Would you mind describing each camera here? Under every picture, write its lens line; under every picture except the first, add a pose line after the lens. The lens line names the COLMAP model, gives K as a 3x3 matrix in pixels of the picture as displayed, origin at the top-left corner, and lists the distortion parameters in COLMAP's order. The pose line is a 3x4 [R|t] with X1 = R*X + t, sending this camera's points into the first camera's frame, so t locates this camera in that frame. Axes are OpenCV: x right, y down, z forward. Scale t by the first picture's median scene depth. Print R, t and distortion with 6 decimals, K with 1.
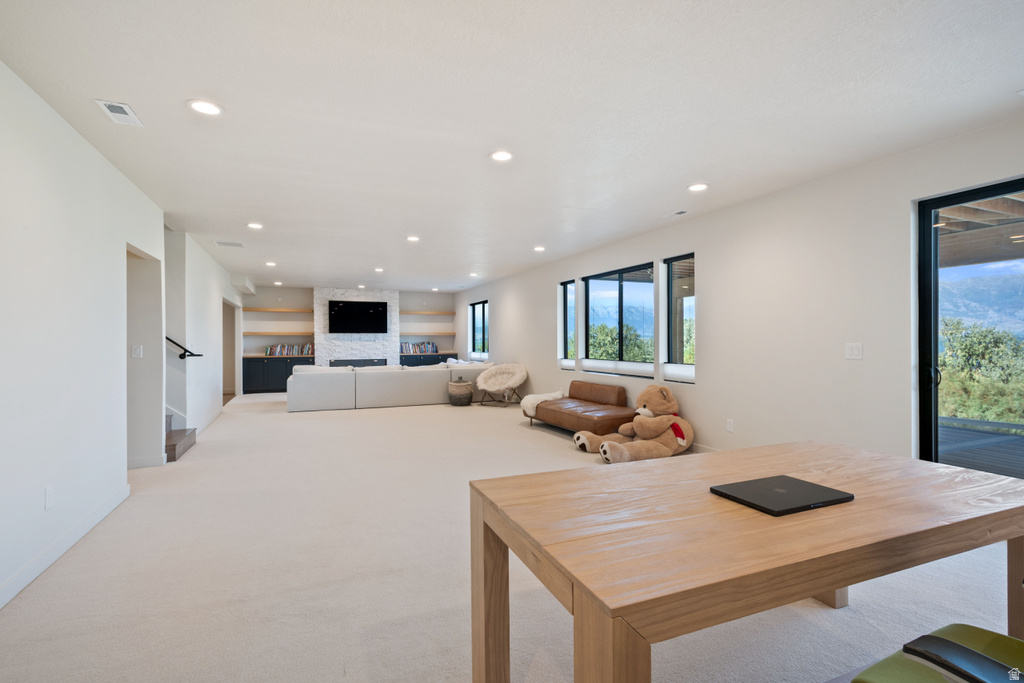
lens RADIAL K [[493.2, 0, 512.0], [0, 493.2, 341.5], [0, 0, 1]] dist [0.000665, 0.000229]
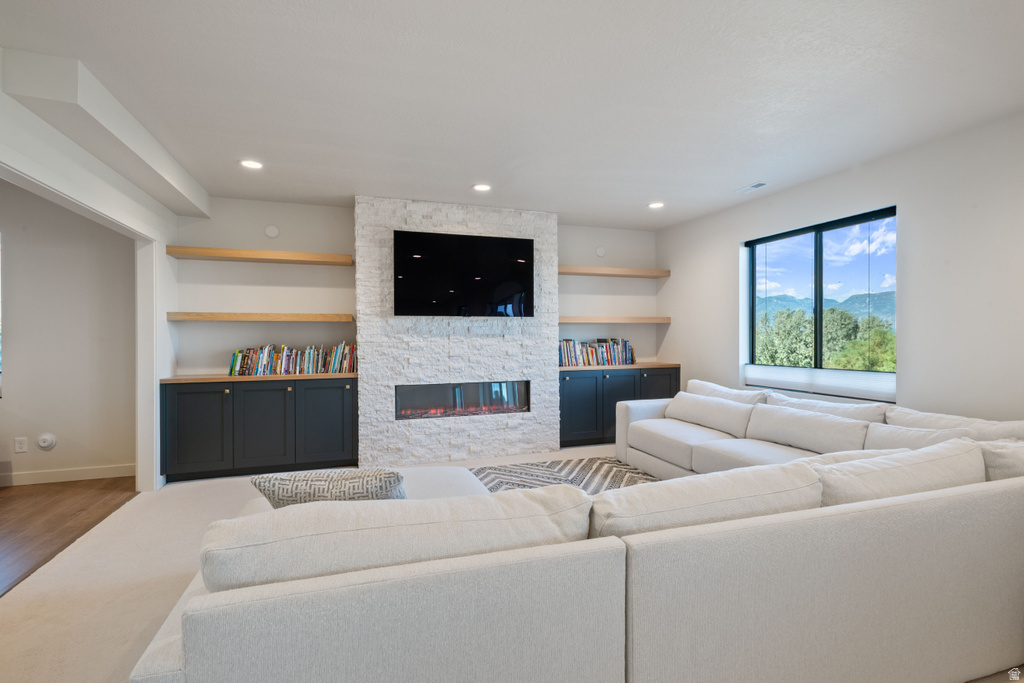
lens RADIAL K [[484.1, 0, 505.7], [0, 484.1, 342.1], [0, 0, 1]] dist [0.000757, -0.000083]
pose [[0.998158, 0.000991, -0.060666, -0.258480], [-0.000616, 0.999981, 0.006201, 0.001069], [0.060671, -0.006152, 0.998139, 0.621236]]
